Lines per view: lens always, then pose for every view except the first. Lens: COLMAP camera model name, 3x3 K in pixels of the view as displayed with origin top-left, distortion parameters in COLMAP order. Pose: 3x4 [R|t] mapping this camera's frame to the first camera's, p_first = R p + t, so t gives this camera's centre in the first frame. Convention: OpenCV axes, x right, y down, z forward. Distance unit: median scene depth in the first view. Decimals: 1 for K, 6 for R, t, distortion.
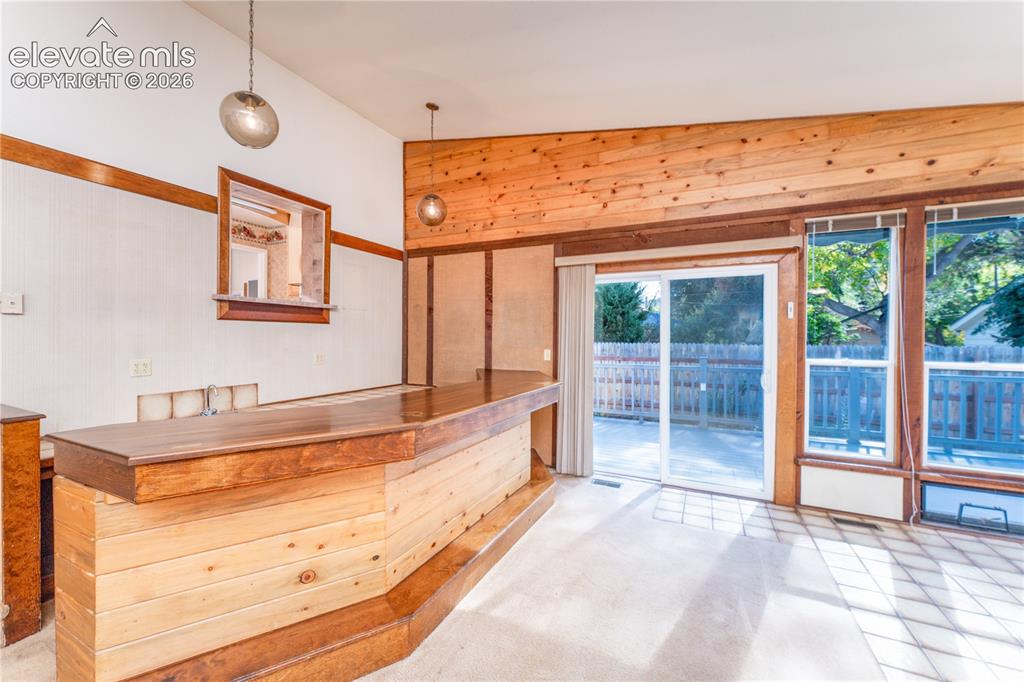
lens RADIAL K [[412.6, 0, 506.5], [0, 412.6, 335.2], [0, 0, 1]] dist [-0.000587, -0.000876]
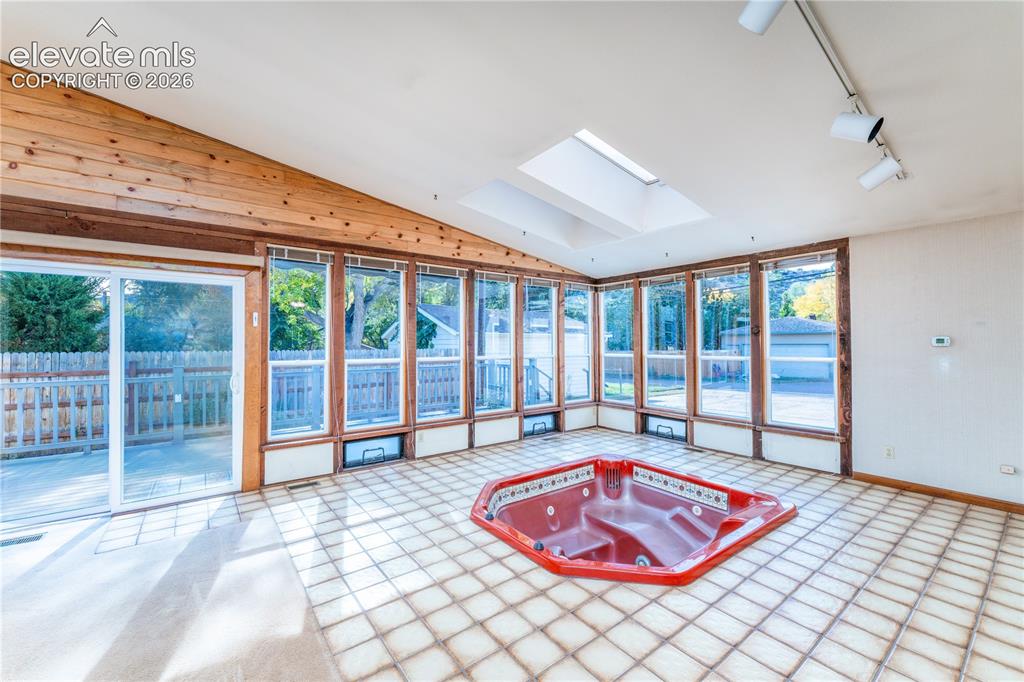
lens RADIAL K [[412.6, 0, 512.5], [0, 412.6, 339.6], [0, 0, 1]] dist [-0.000587, -0.000876]
pose [[0.450313, 0.002997, 0.892866, -0.018437], [0.002886, 0.999984, -0.004812, 0.003037], [-0.892866, 0.004743, 0.450297, -0.161919]]
